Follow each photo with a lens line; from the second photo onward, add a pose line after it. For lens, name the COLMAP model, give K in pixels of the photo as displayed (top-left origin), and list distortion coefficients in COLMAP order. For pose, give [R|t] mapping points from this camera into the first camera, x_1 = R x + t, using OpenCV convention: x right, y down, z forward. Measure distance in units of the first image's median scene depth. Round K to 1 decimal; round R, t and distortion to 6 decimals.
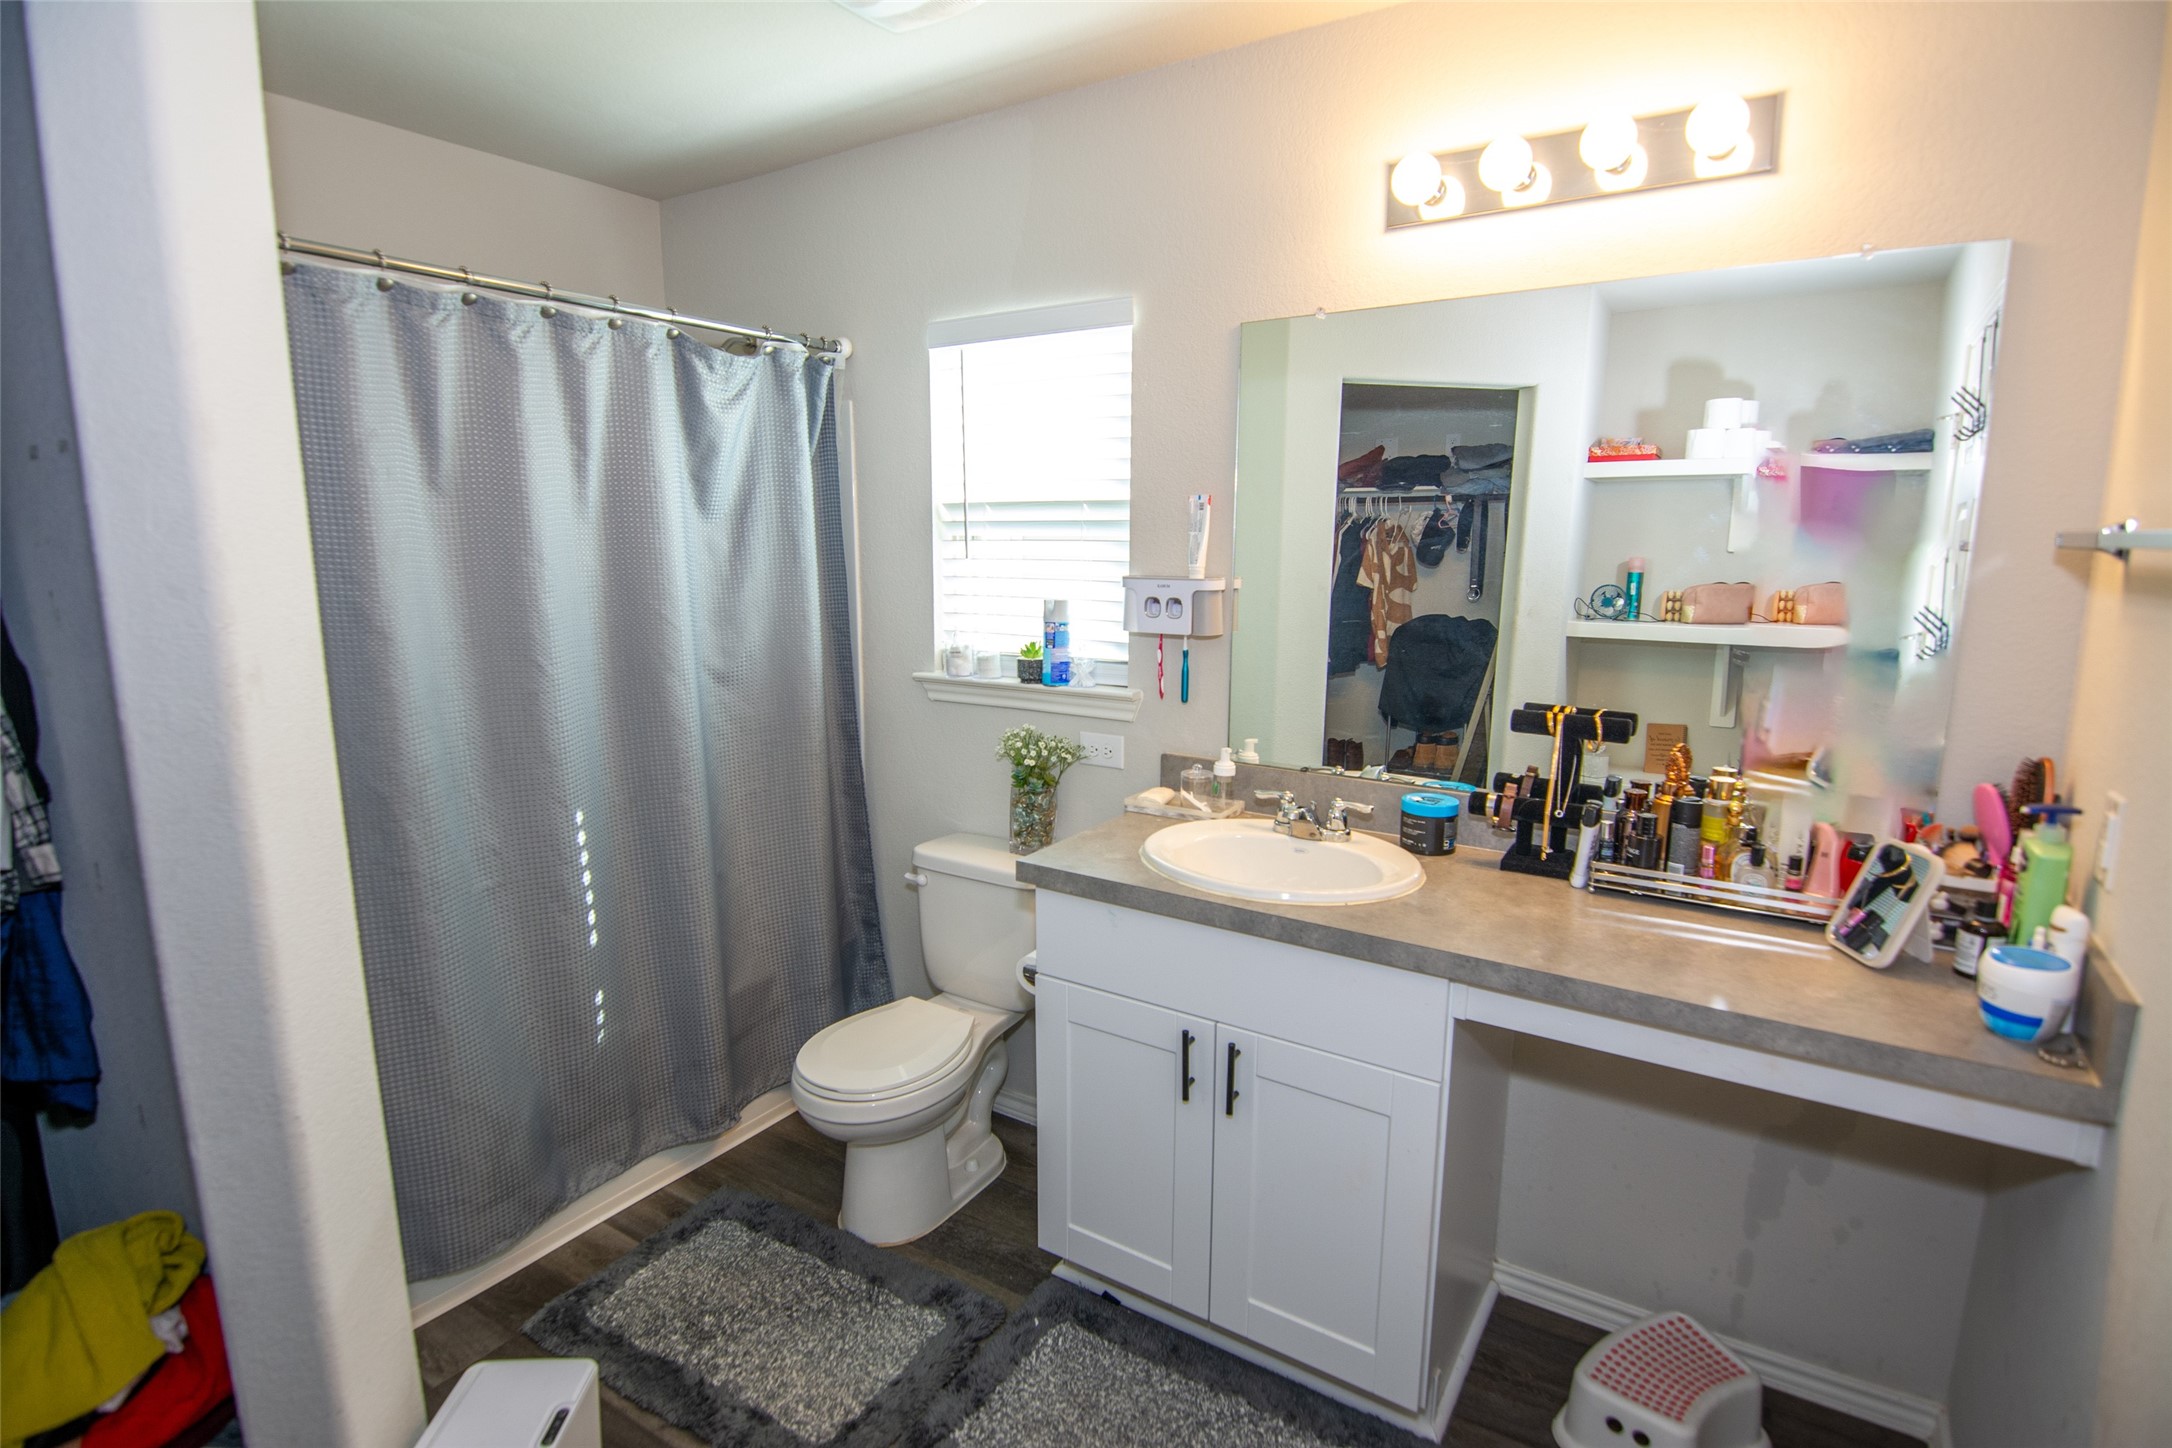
lens RADIAL K [[1061.7, 0, 1083.3], [0, 1061.7, 737.1], [0, 0, 1]] dist [-0.004001, -0.011218]
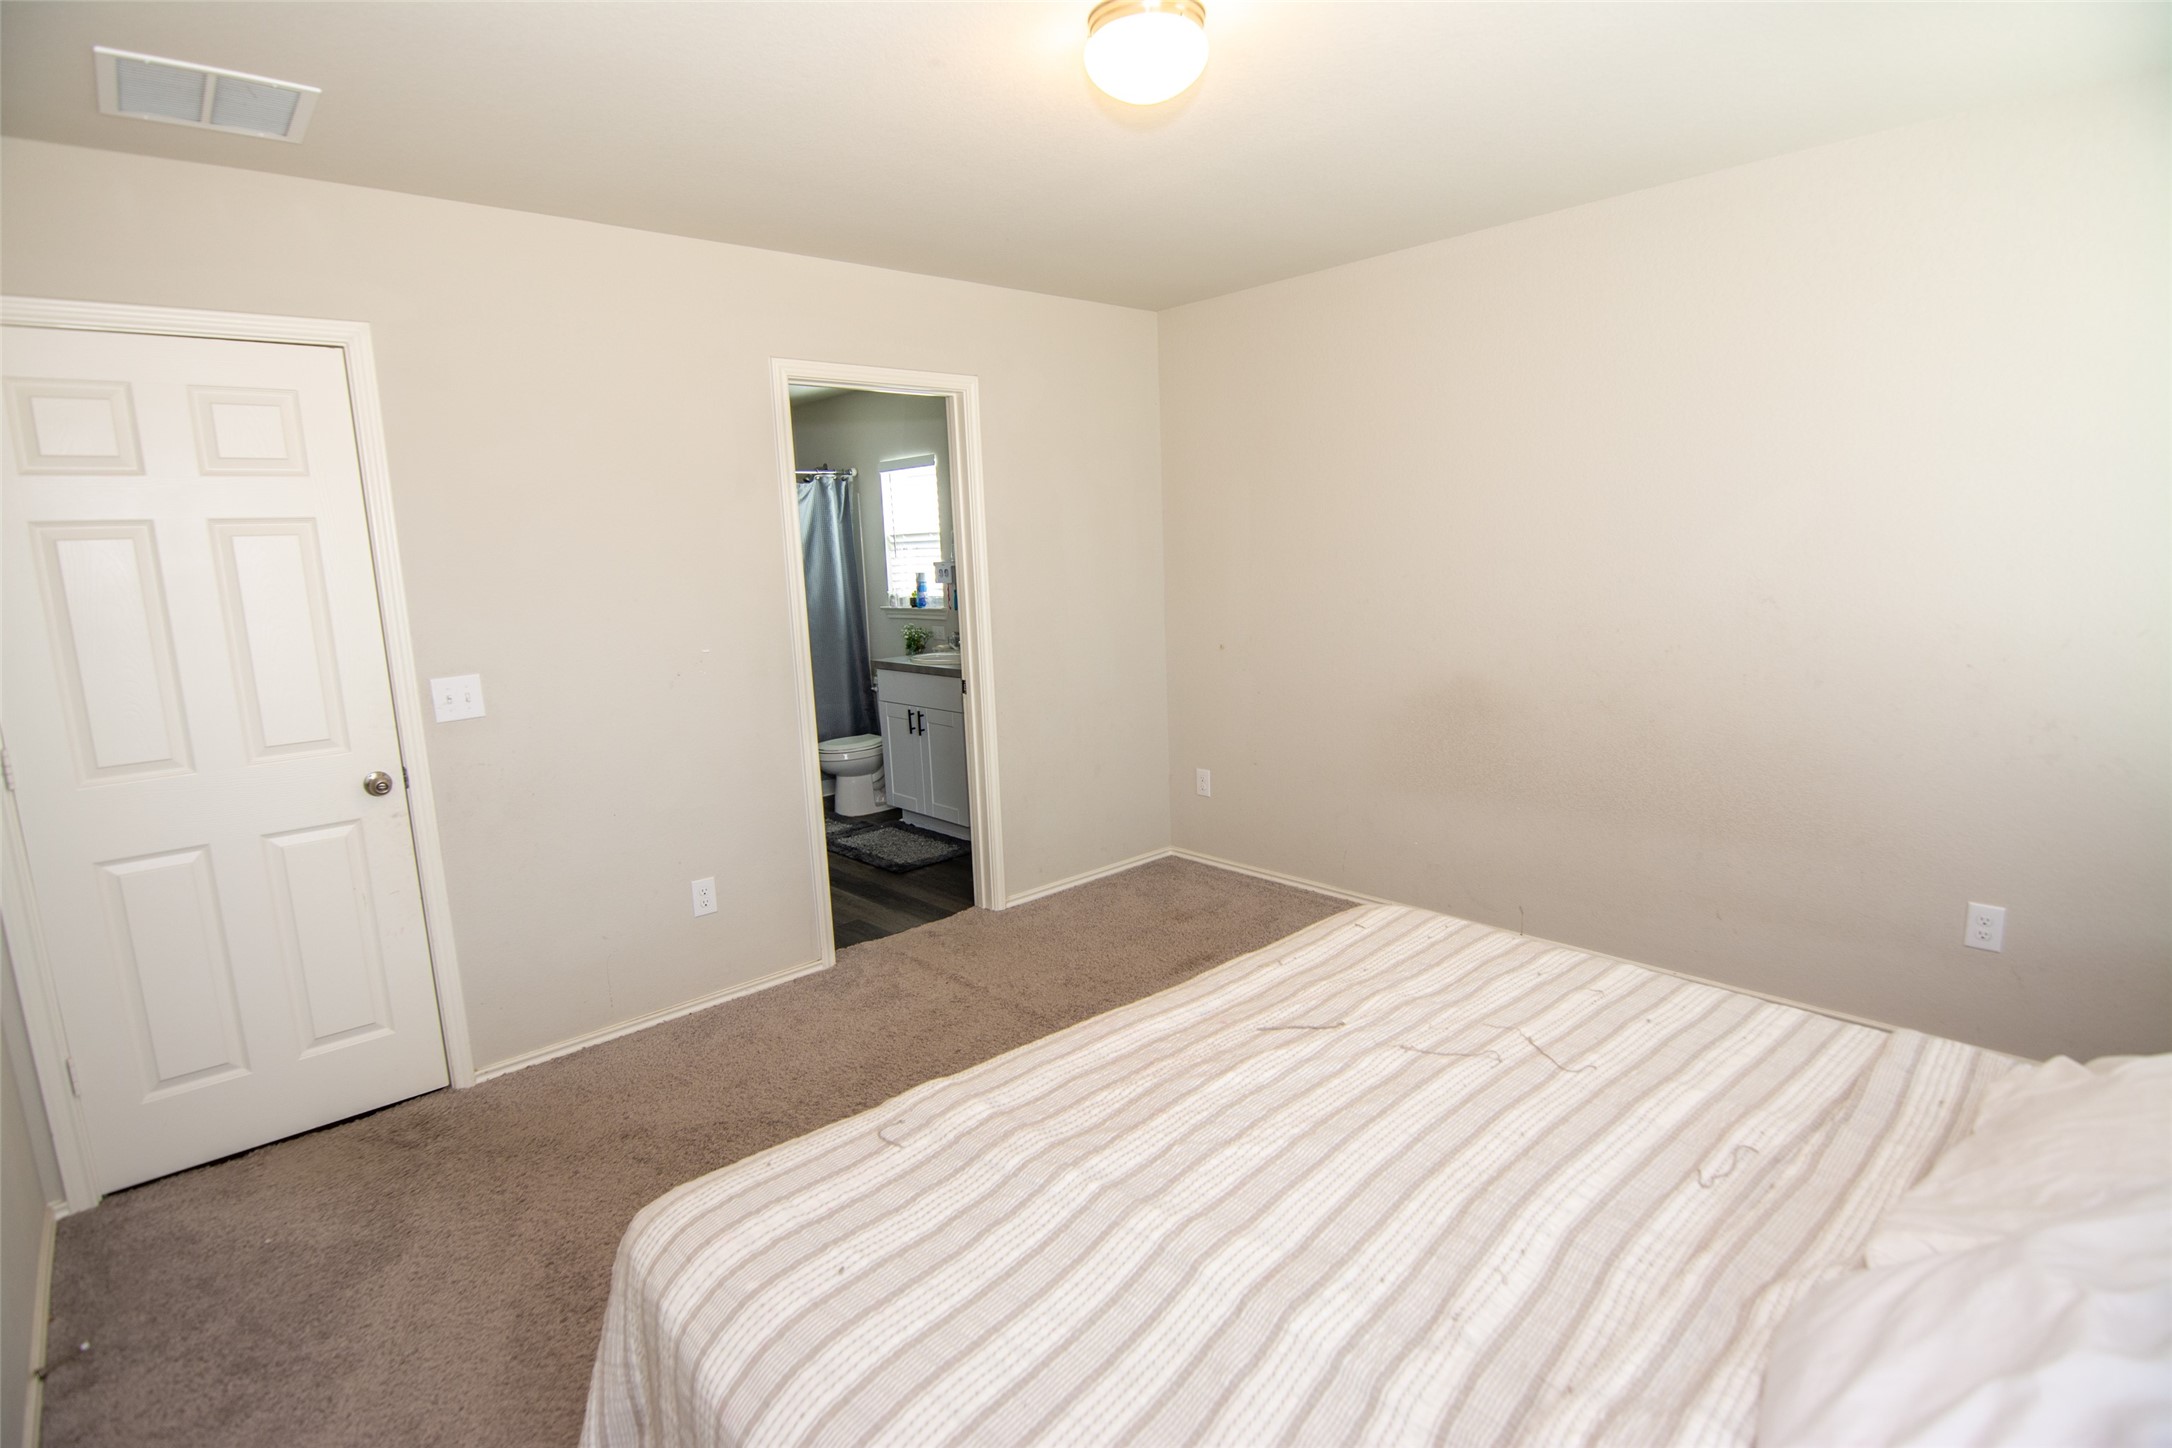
lens RADIAL K [[1061.7, 0, 1097.6], [0, 1061.7, 729.0], [0, 0, 1]] dist [-0.004001, -0.011218]
pose [[0.970989, -0.005660, -0.239056, 0.933943], [0.004771, 0.999979, -0.004297, 0.239080], [0.239075, 0.003032, 0.970996, -1.263212]]
